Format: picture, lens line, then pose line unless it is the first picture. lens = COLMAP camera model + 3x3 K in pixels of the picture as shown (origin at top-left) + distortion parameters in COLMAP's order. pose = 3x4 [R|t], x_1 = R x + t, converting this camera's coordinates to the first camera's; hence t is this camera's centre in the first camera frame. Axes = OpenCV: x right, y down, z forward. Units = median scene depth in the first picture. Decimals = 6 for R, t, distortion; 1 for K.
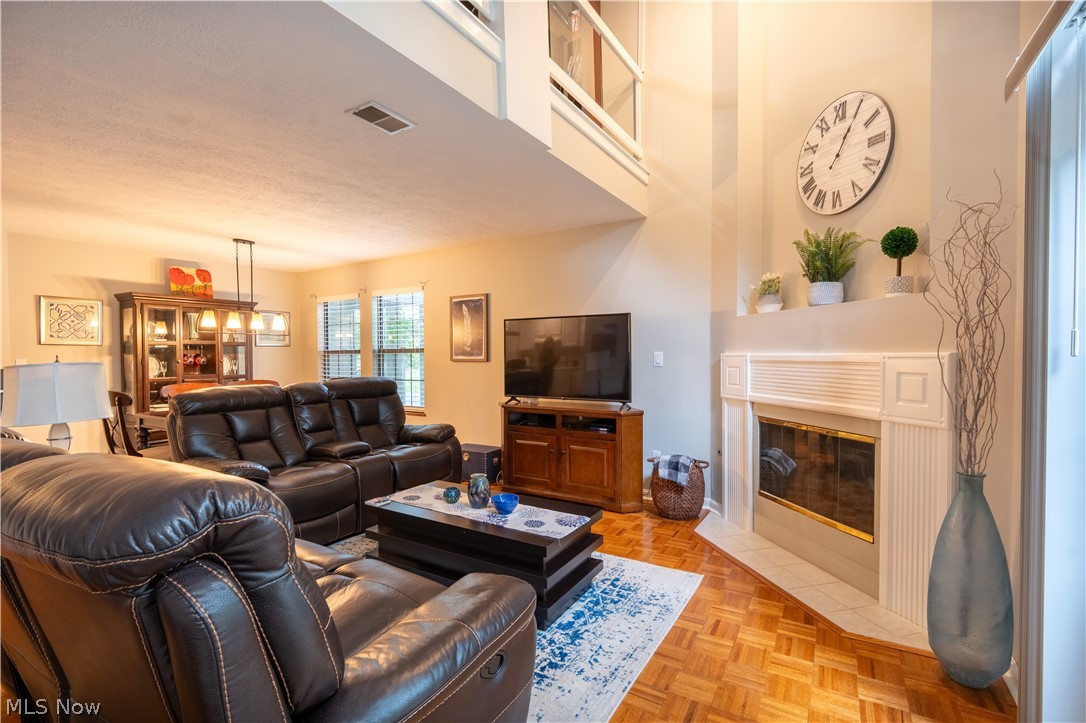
lens RADIAL K [[491.2, 0, 542.2], [0, 491.2, 362.8], [0, 0, 1]] dist [-0.007090, 0.000088]
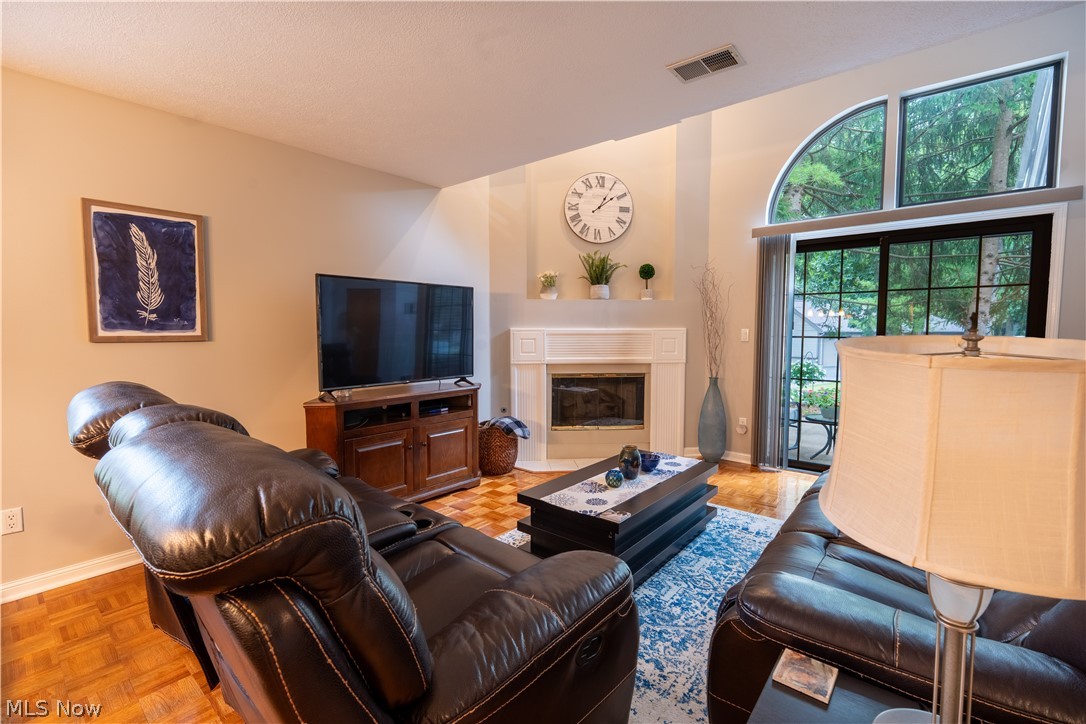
lens RADIAL K [[482.4, 0, 544.4], [0, 482.4, 361.0], [0, 0, 1]] dist [-0.007552, 0.000968]
pose [[0.139141, -0.059548, 0.988481, -0.826609], [0.017118, 0.998186, 0.057723, -0.005882], [-0.990125, 0.008890, 0.139908, 0.758851]]
